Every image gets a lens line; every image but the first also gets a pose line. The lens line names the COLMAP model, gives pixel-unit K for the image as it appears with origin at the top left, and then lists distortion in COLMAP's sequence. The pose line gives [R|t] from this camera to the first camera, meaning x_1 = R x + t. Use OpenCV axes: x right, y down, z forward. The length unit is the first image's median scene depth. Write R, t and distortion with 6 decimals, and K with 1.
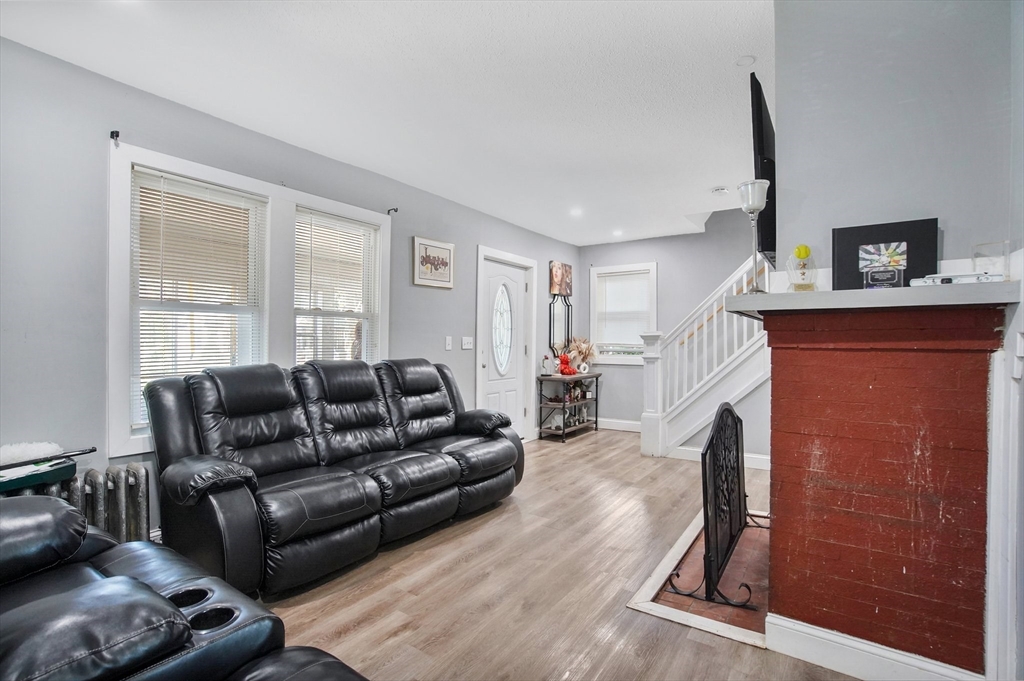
lens RADIAL K [[480.3, 0, 496.7], [0, 480.3, 343.6], [0, 0, 1]] dist [-0.060108, 0.023785]
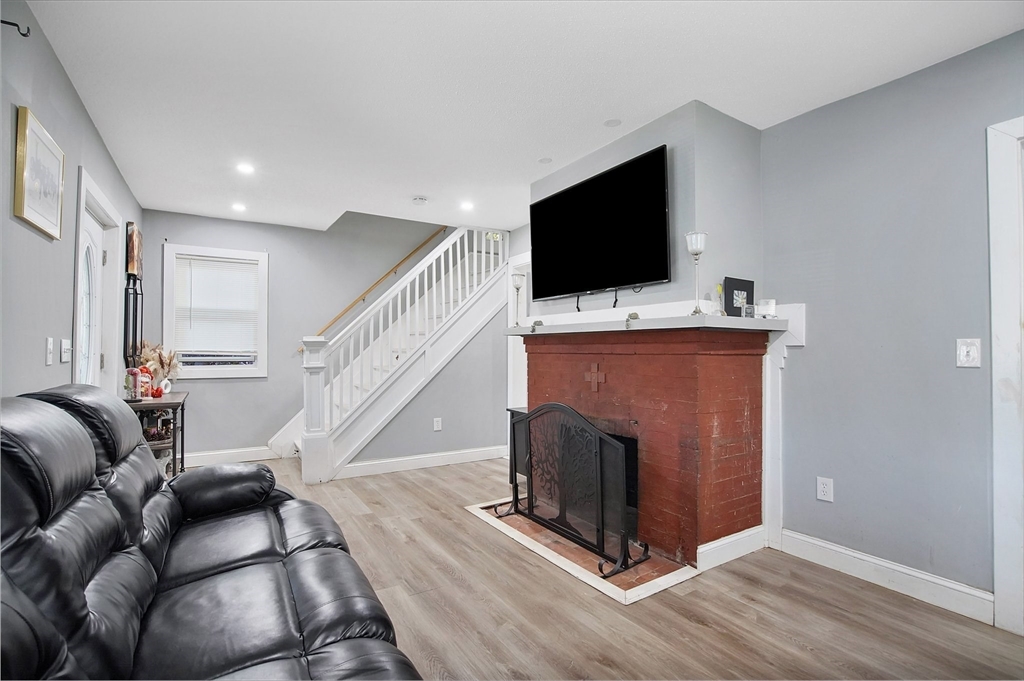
lens RADIAL K [[474.1, 0, 522.6], [0, 474.1, 348.1], [0, 0, 1]] dist [-0.052919, 0.005930]
pose [[0.365397, 0.005217, 0.930837, -0.625398], [-0.000049, 0.999984, -0.005585, -0.000855], [-0.930852, 0.001996, 0.365392, 0.684232]]
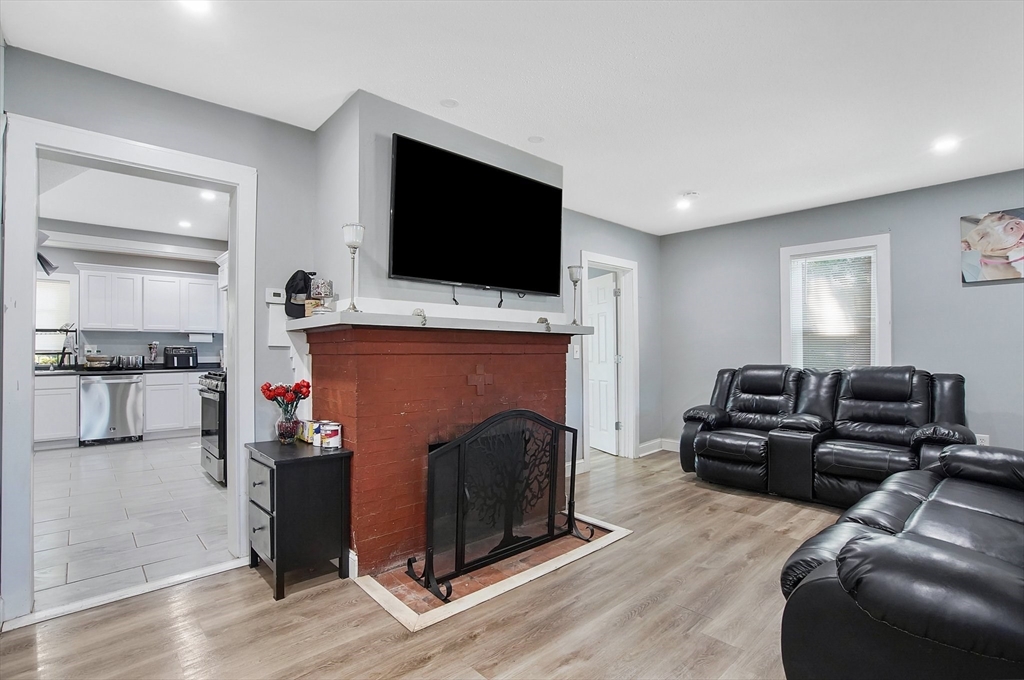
lens RADIAL K [[480.3, 0, 496.7], [0, 480.3, 343.1], [0, 0, 1]] dist [-0.060108, 0.023785]
pose [[-0.974235, 0.000370, 0.225537, 0.292289], [-0.002640, 0.999911, -0.013046, -0.004211], [-0.225522, -0.013306, -0.974147, 2.073604]]
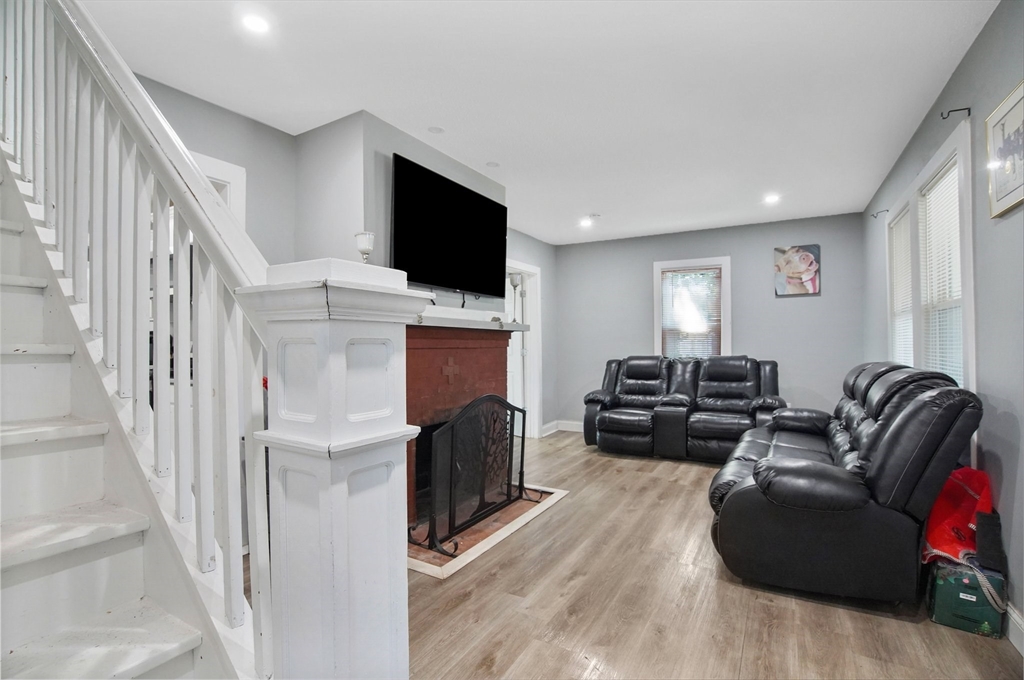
lens RADIAL K [[480.3, 0, 496.7], [0, 480.3, 343.1], [0, 0, 1]] dist [-0.060108, 0.023785]
pose [[-0.996963, 0.001859, -0.077856, 0.567482], [0.002052, 0.999995, -0.002407, -0.003856], [0.077851, -0.002560, -0.996962, 2.288255]]
